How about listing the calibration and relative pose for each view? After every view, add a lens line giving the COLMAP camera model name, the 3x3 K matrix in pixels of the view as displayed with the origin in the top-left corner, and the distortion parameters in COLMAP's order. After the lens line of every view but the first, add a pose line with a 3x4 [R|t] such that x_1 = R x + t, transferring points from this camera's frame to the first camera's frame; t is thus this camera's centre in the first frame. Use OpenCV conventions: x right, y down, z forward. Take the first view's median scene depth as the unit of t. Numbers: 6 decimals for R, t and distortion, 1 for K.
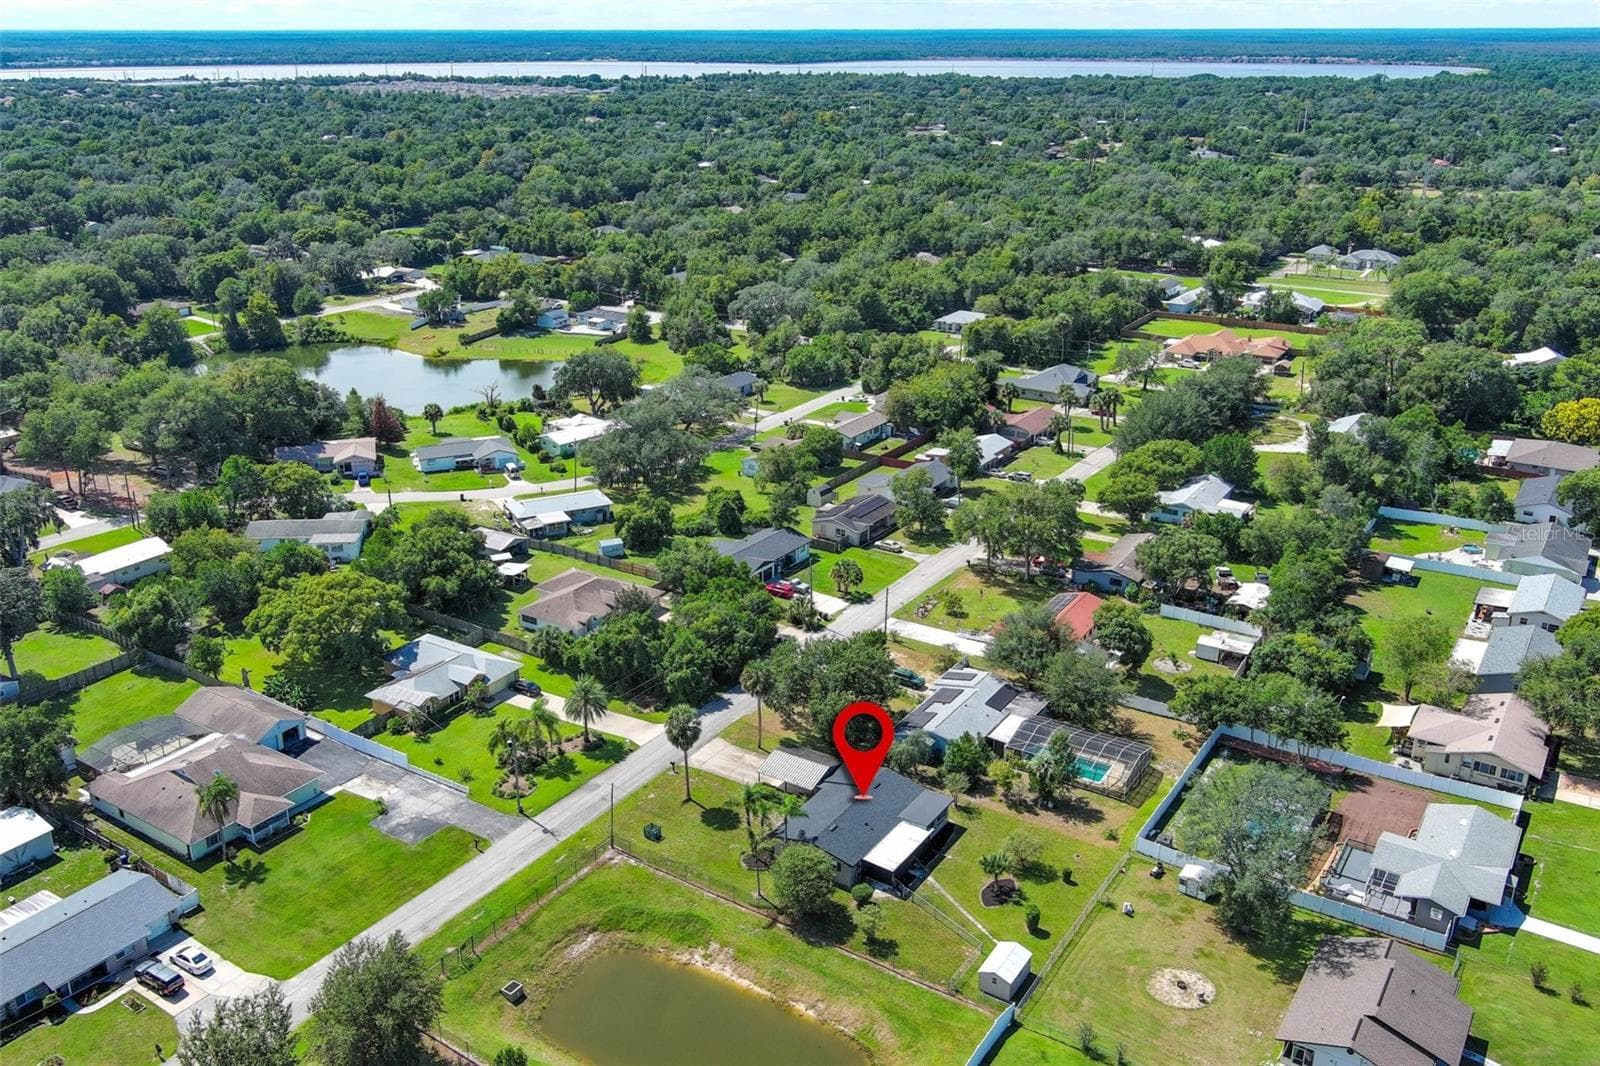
lens RADIAL K [[1295.6, 0, 765.9], [0, 1295.6, 547.2], [0, 0, 1]] dist [0.035396, -0.042999]
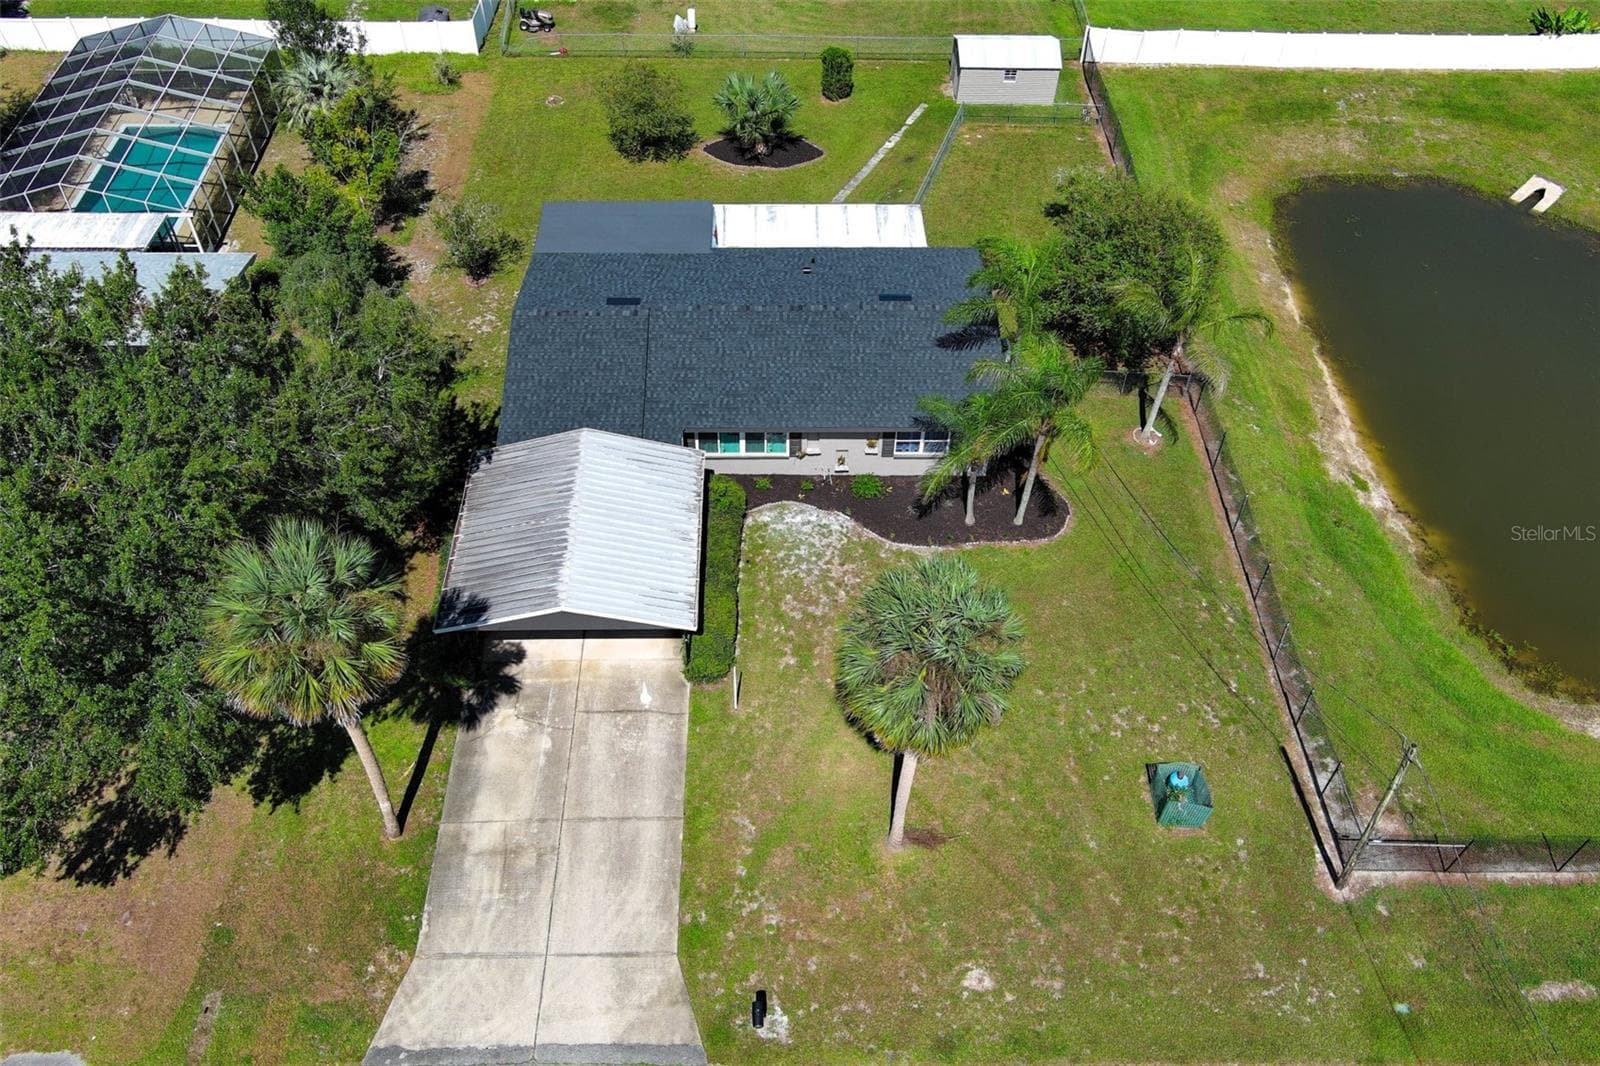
lens RADIAL K [[1280.7, 0, 790.6], [0, 1280.7, 539.4], [0, 0, 1]] dist [0.015988, -0.004686]
pose [[-0.569768, -0.608378, 0.552486, -0.159650], [0.284752, 0.484486, 0.827158, -0.041942], [-0.770896, 0.628610, -0.102808, 1.097705]]
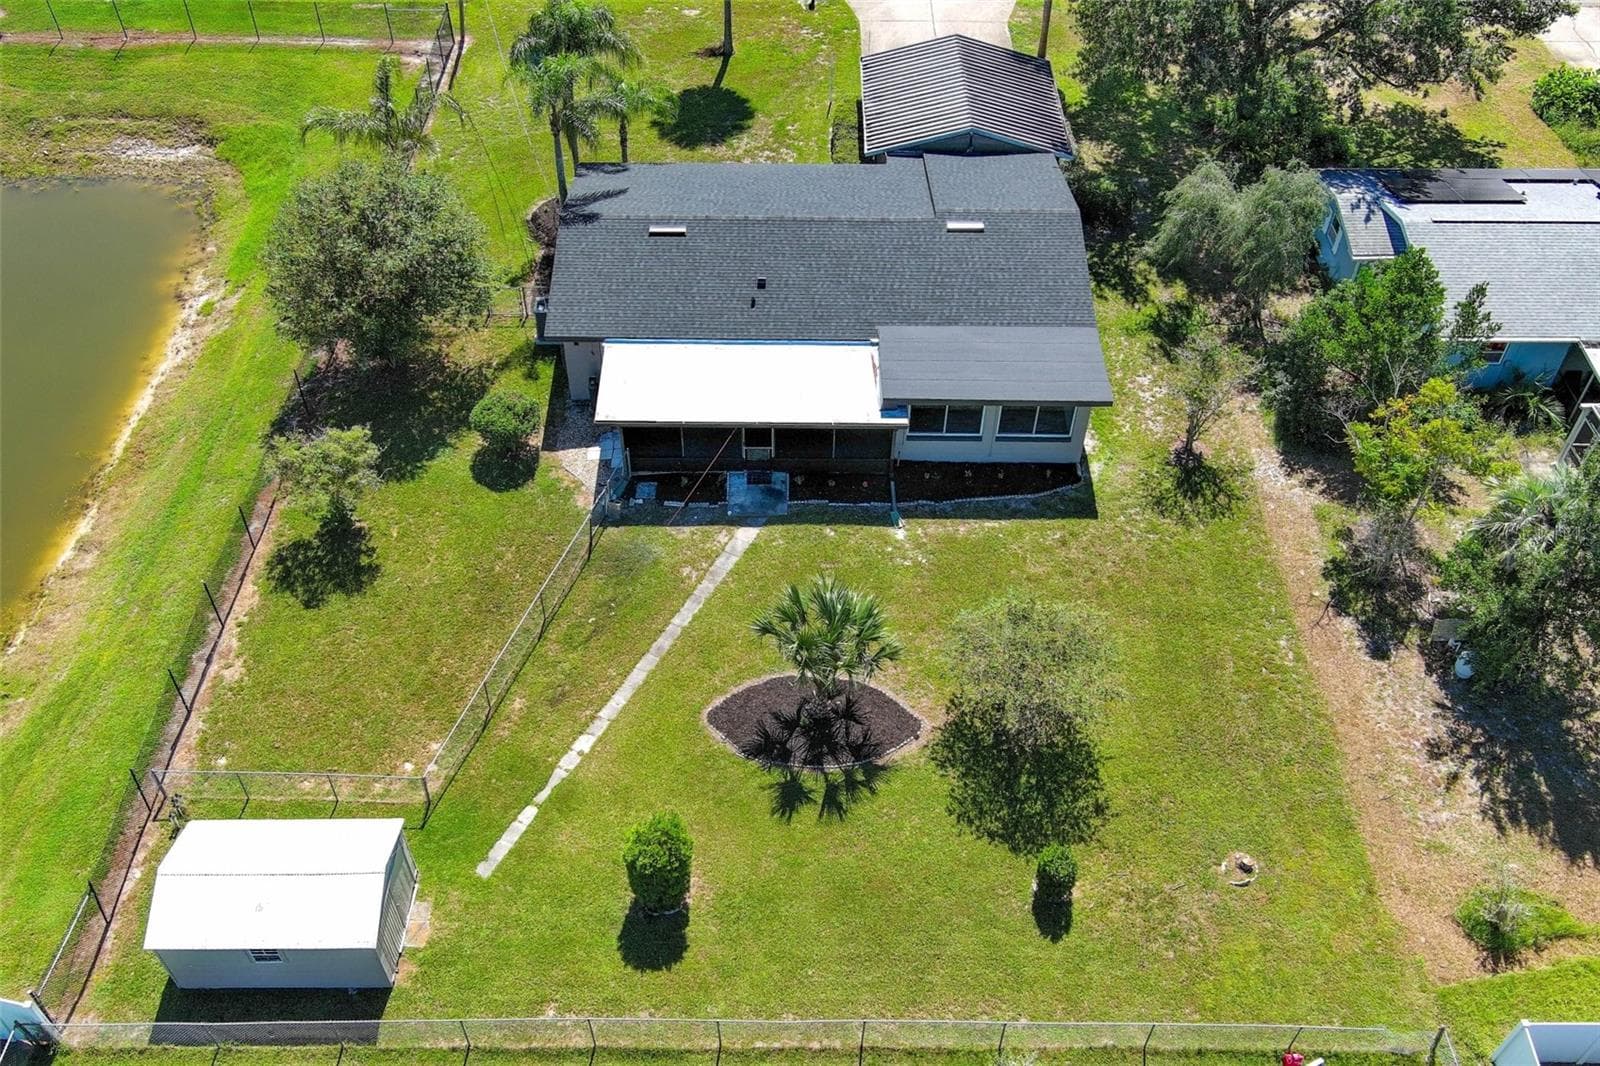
lens RADIAL K [[1387.6, 0, 800.0], [0, 1387.6, 533.0], [0, 0, 1]] dist [0.011880, -0.008876]
pose [[0.556141, 0.600865, -0.574167, 0.305588], [-0.308820, 0.790804, 0.528450, 0.088055], [0.771581, -0.116579, 0.625358, 0.807728]]
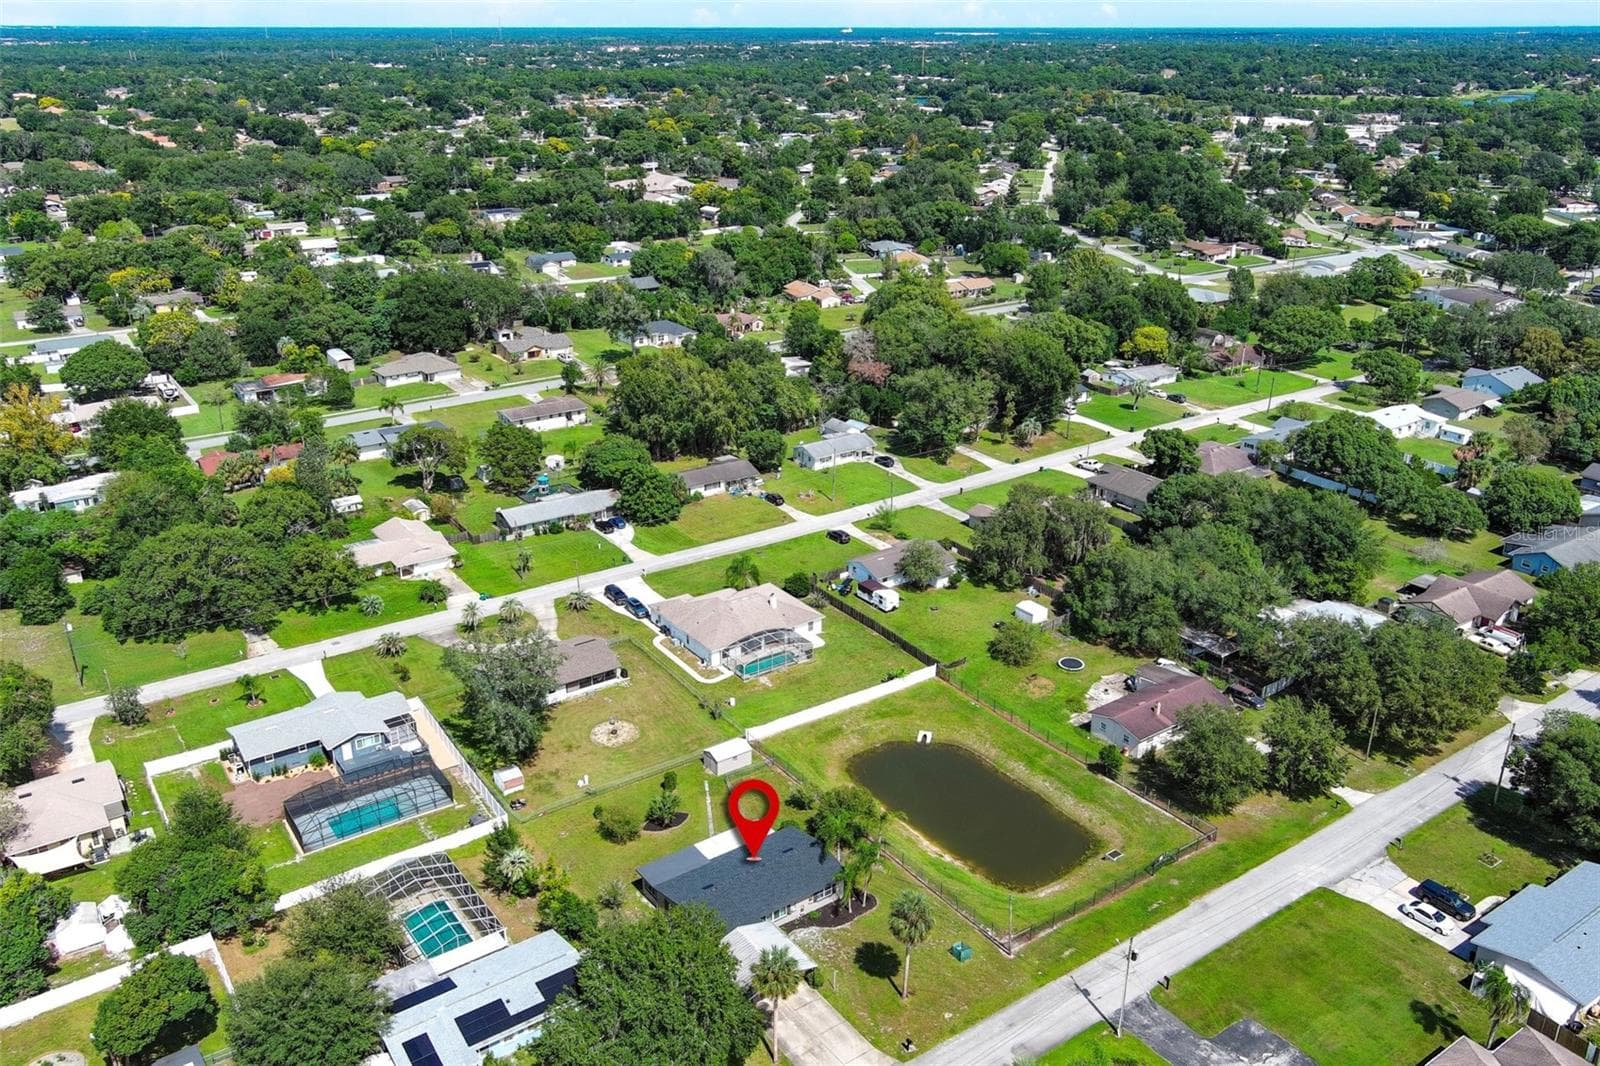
lens RADIAL K [[1290.1, 0, 800.0], [0, 1290.1, 533.0], [0, 0, 1]] dist [0.048566, -0.002073]
pose [[-0.937099, -0.130848, 0.323611, -0.239870], [0.125169, 0.739467, 0.661454, -0.601348], [-0.325849, 0.660354, -0.676575, 1.498013]]
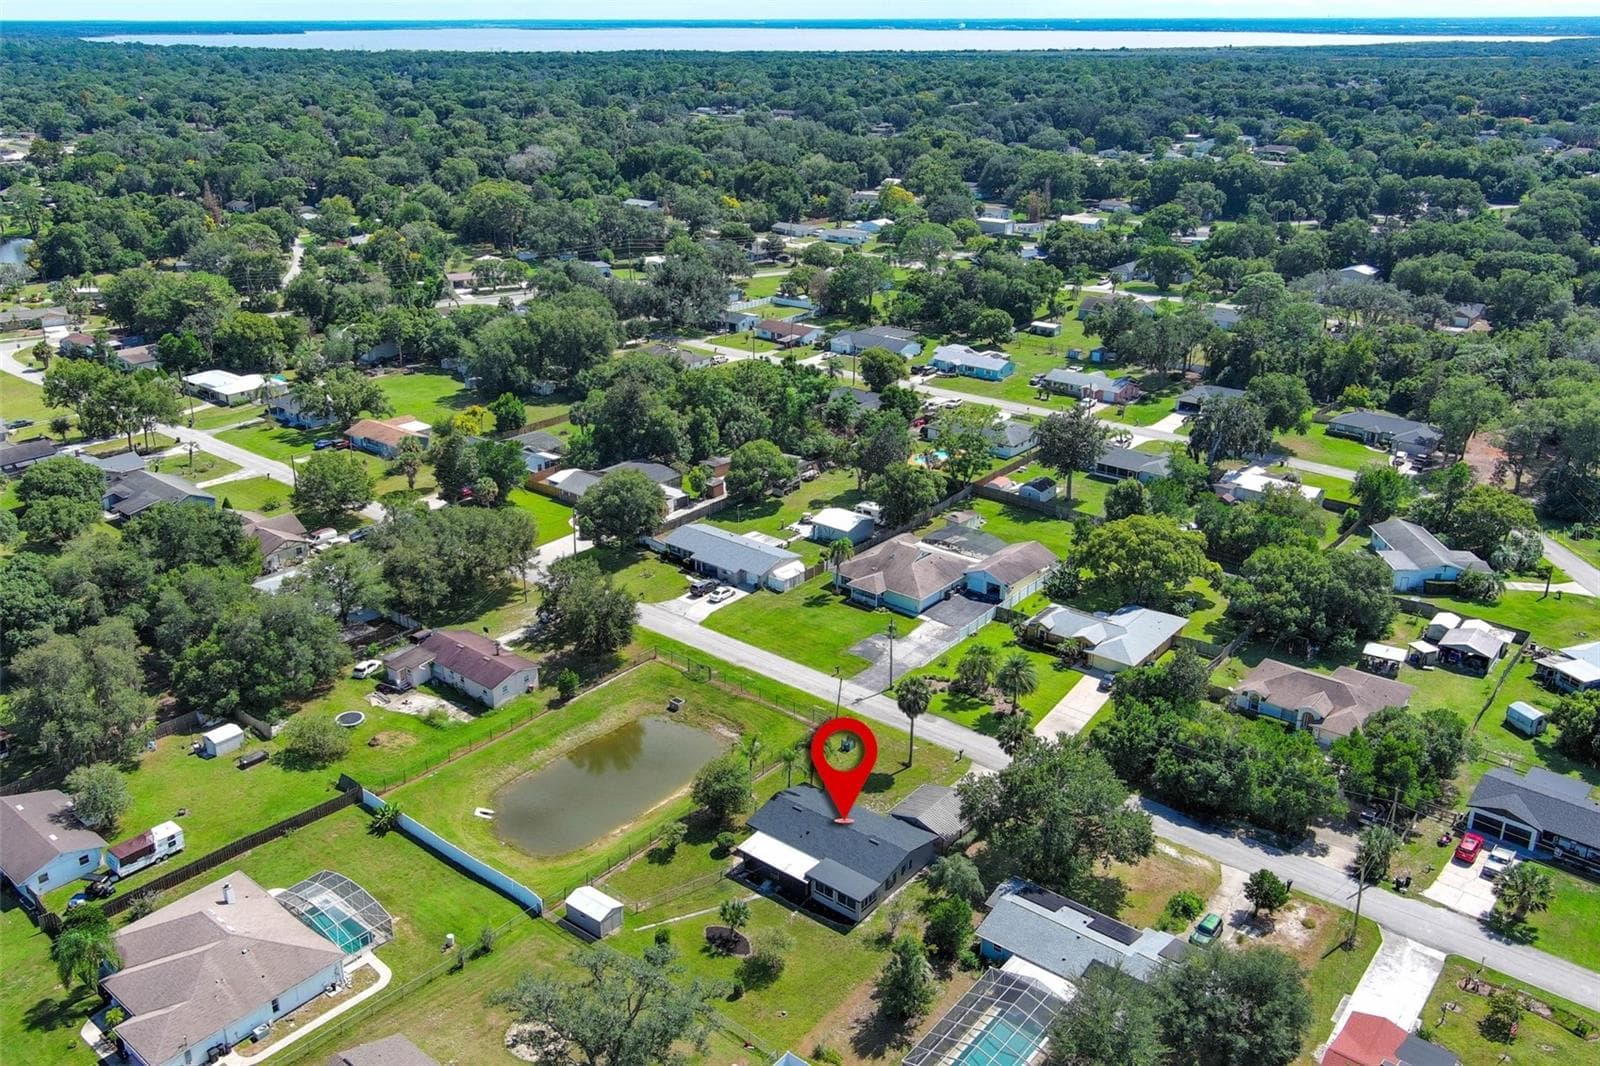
lens RADIAL K [[1290.1, 0, 800.0], [0, 1290.1, 533.0], [0, 0, 1]] dist [0.048566, -0.002073]
pose [[-0.079530, 0.372917, -0.924450, 0.912438], [-0.368438, 0.850720, 0.374871, -0.350300], [0.926244, 0.370416, 0.069739, 0.850988]]
